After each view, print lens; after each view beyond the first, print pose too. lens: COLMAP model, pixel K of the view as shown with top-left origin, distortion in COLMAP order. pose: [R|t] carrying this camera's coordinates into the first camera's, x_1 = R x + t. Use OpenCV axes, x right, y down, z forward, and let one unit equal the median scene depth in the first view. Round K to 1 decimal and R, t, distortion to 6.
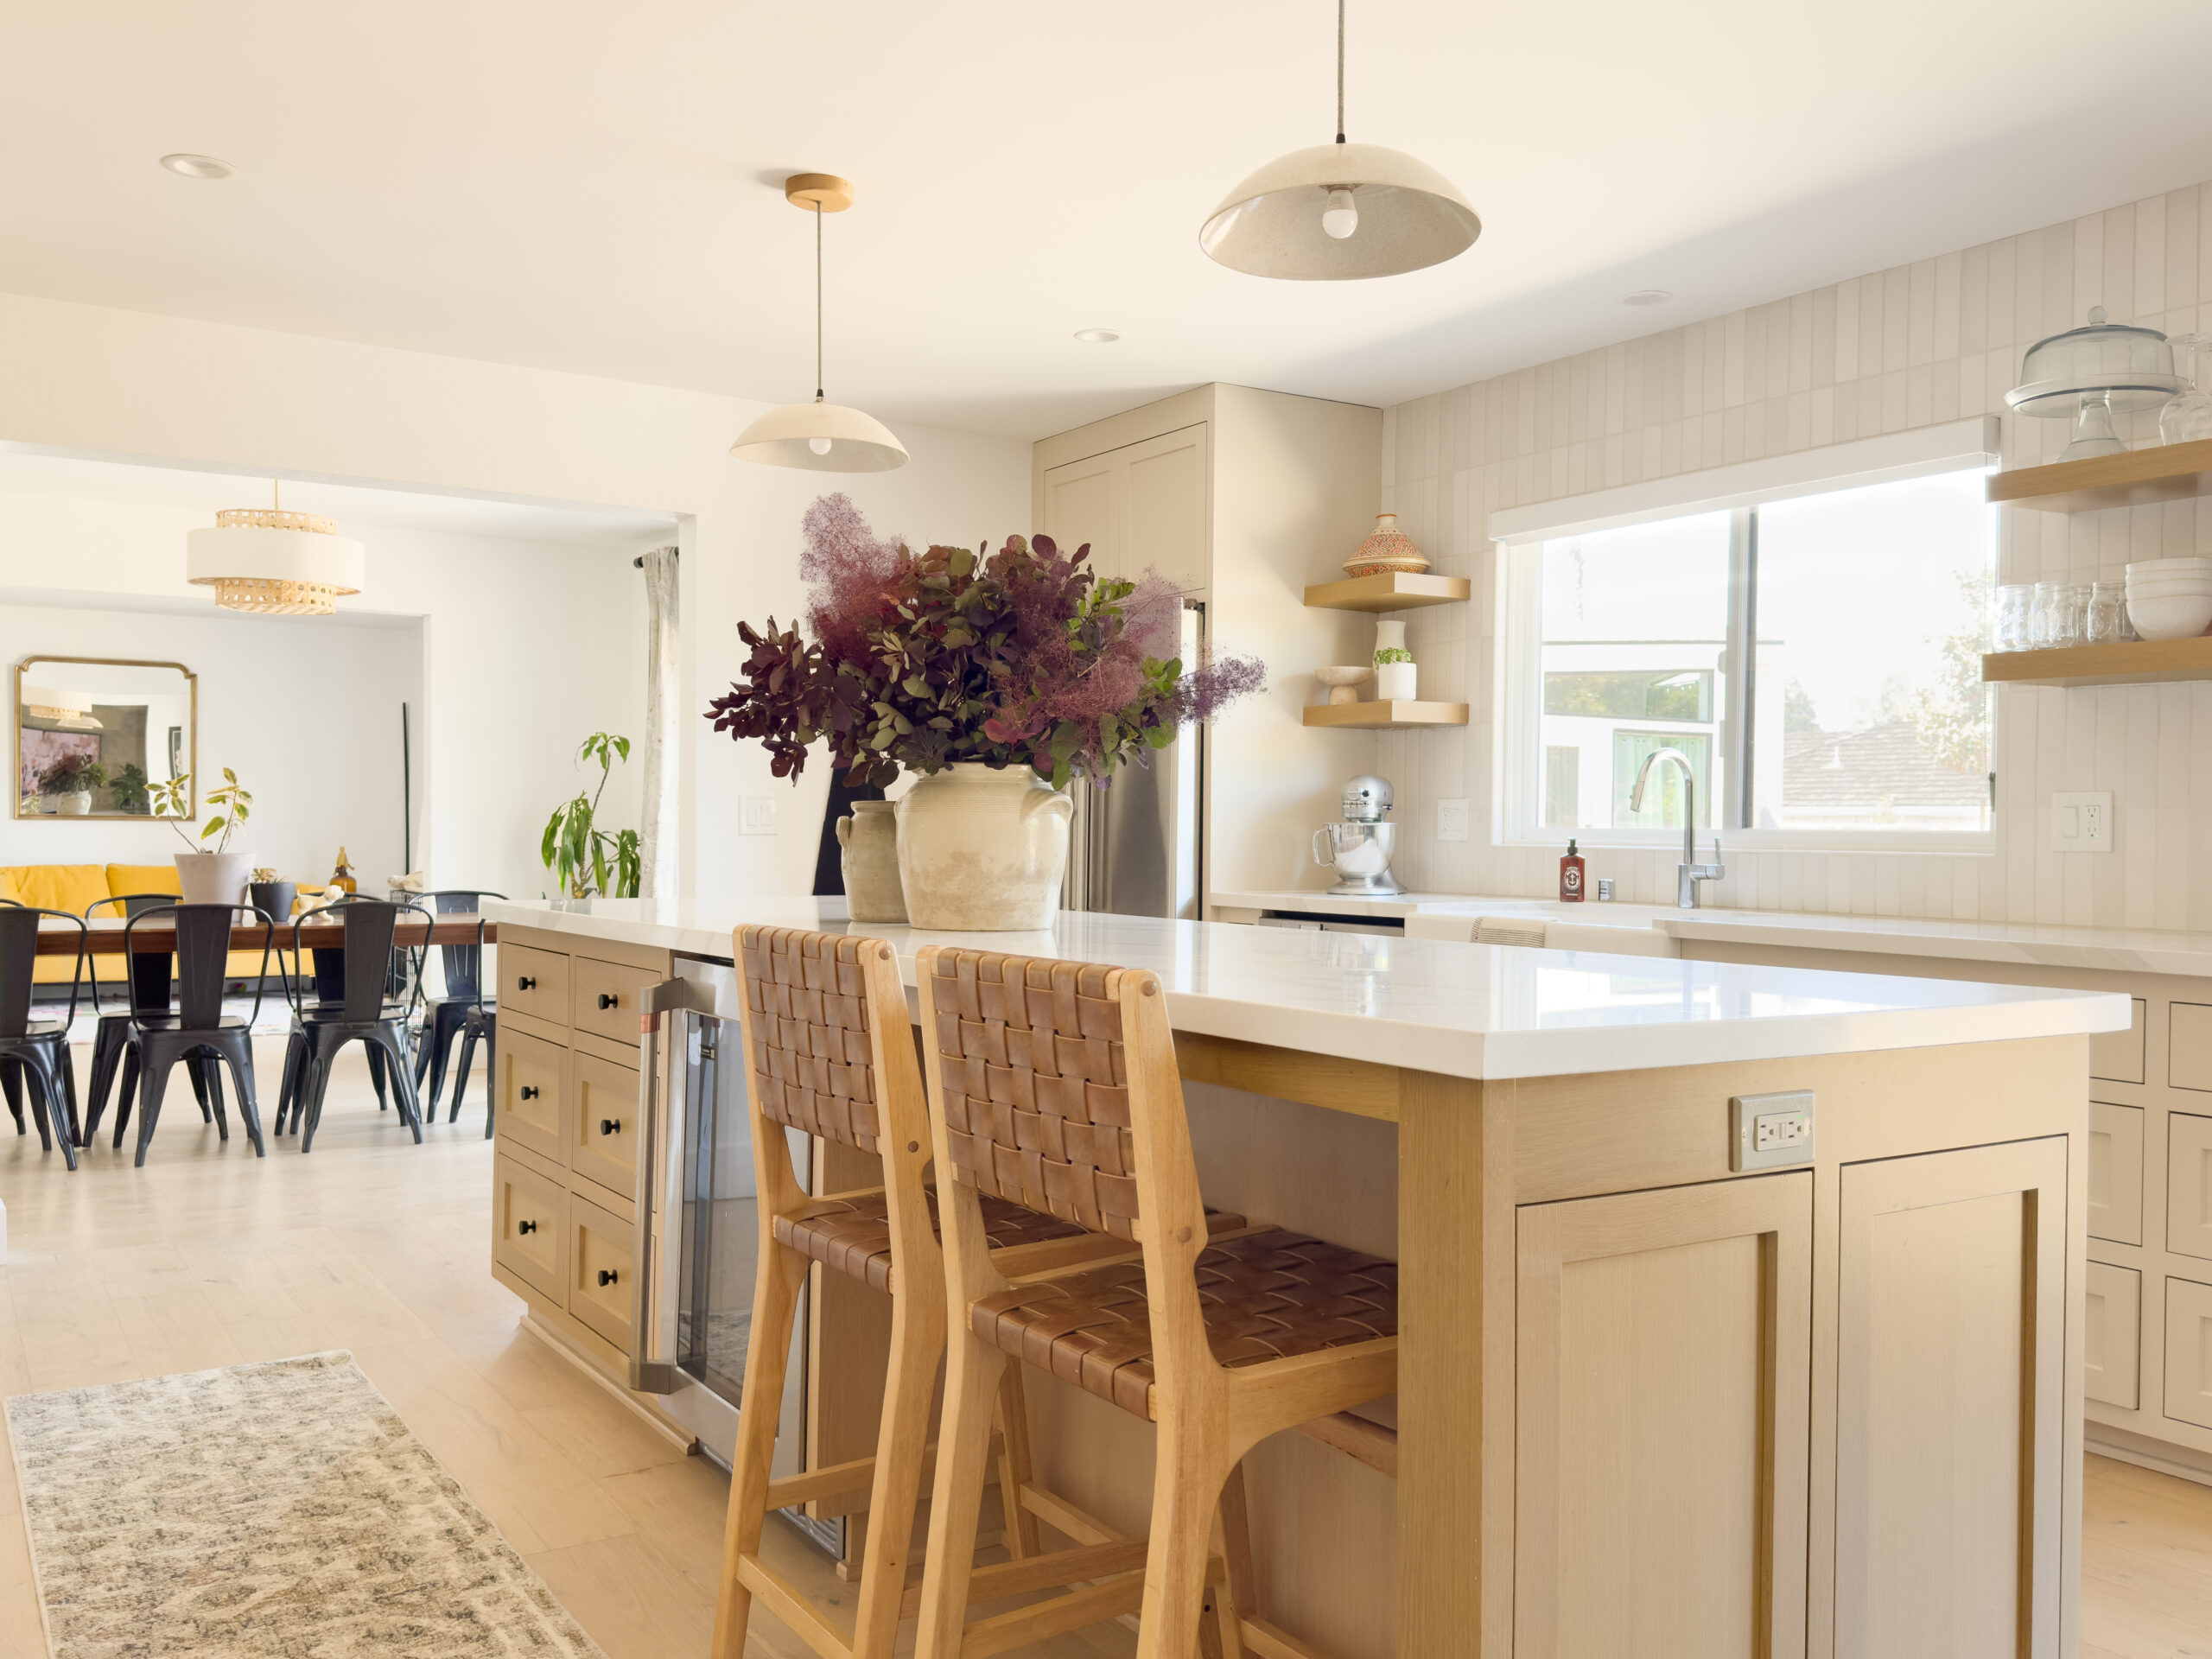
lens RADIAL K [[1884.7, 0, 1106.2], [0, 1884.7, 828.1], [0, 0, 1]] dist [0.003606, 0.000006]
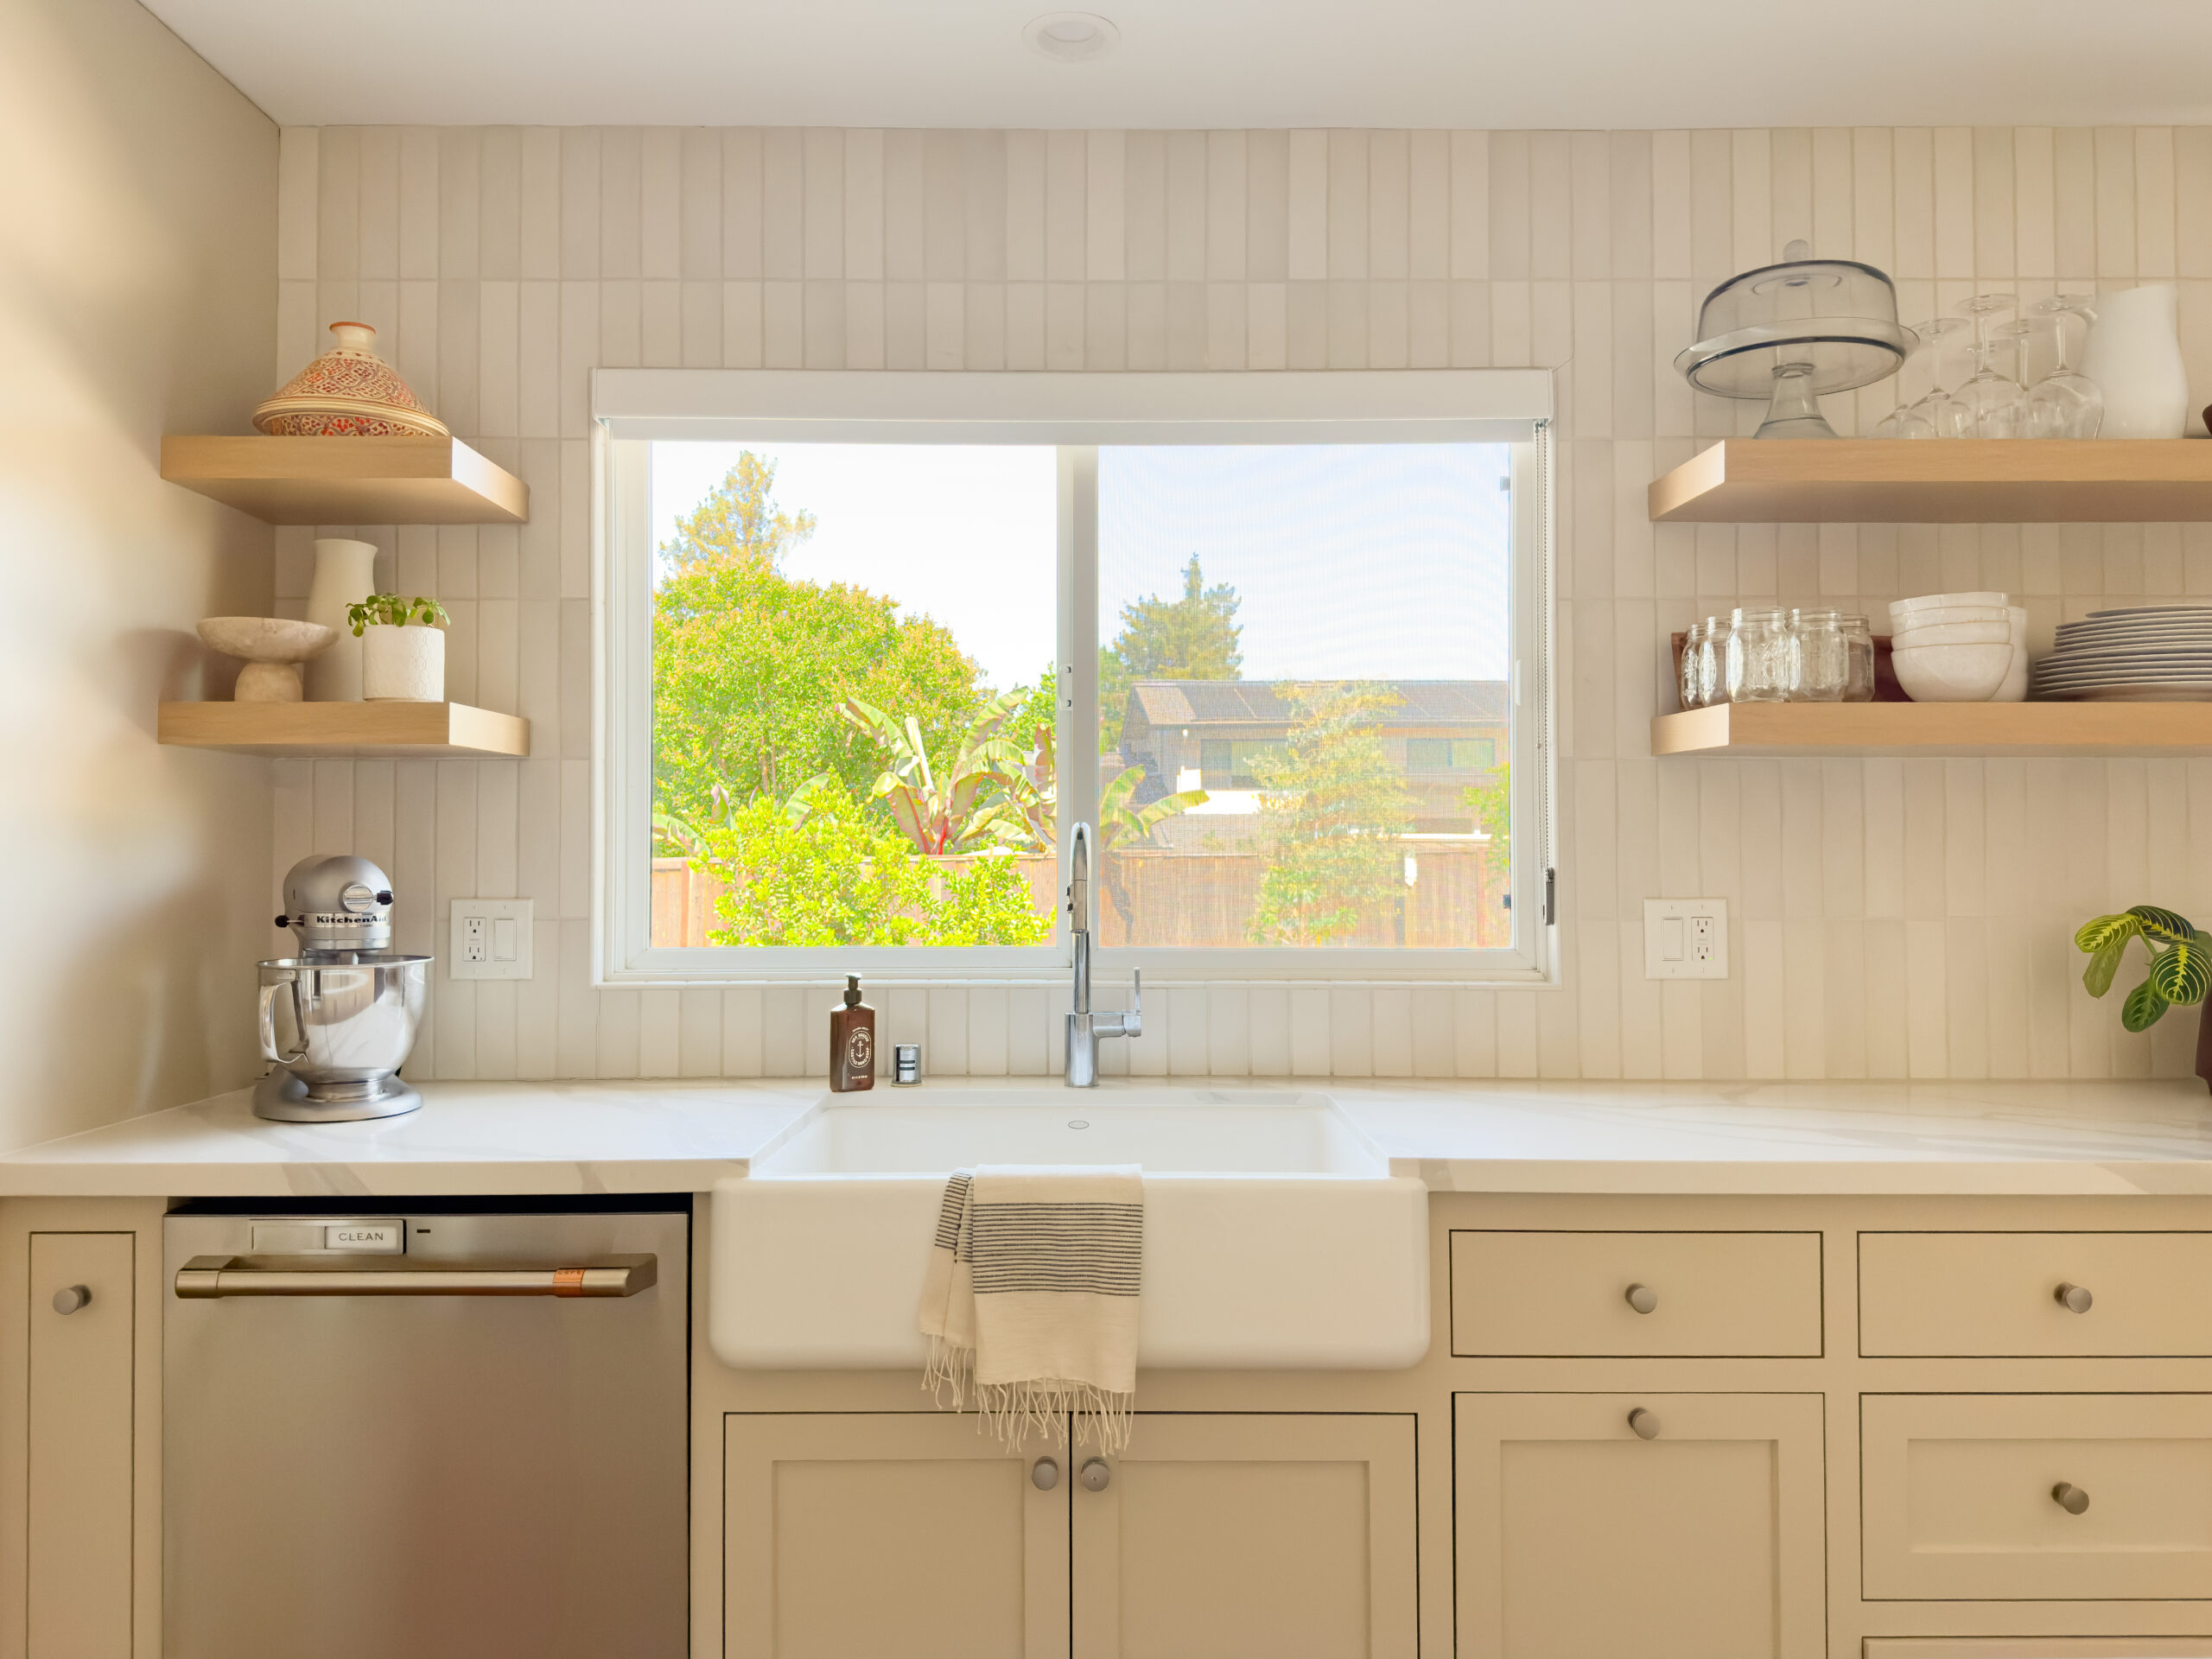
lens RADIAL K [[1556.9, 0, 1105.6], [0, 1556.9, 822.7], [0, 0, 1]] dist [0.013991, 0.000489]
pose [[0.537075, 0.012028, 0.843449, -0.100200], [0.004101, 0.999849, -0.016869, -0.031428], [-0.843525, 0.012520, 0.536944, 0.690028]]
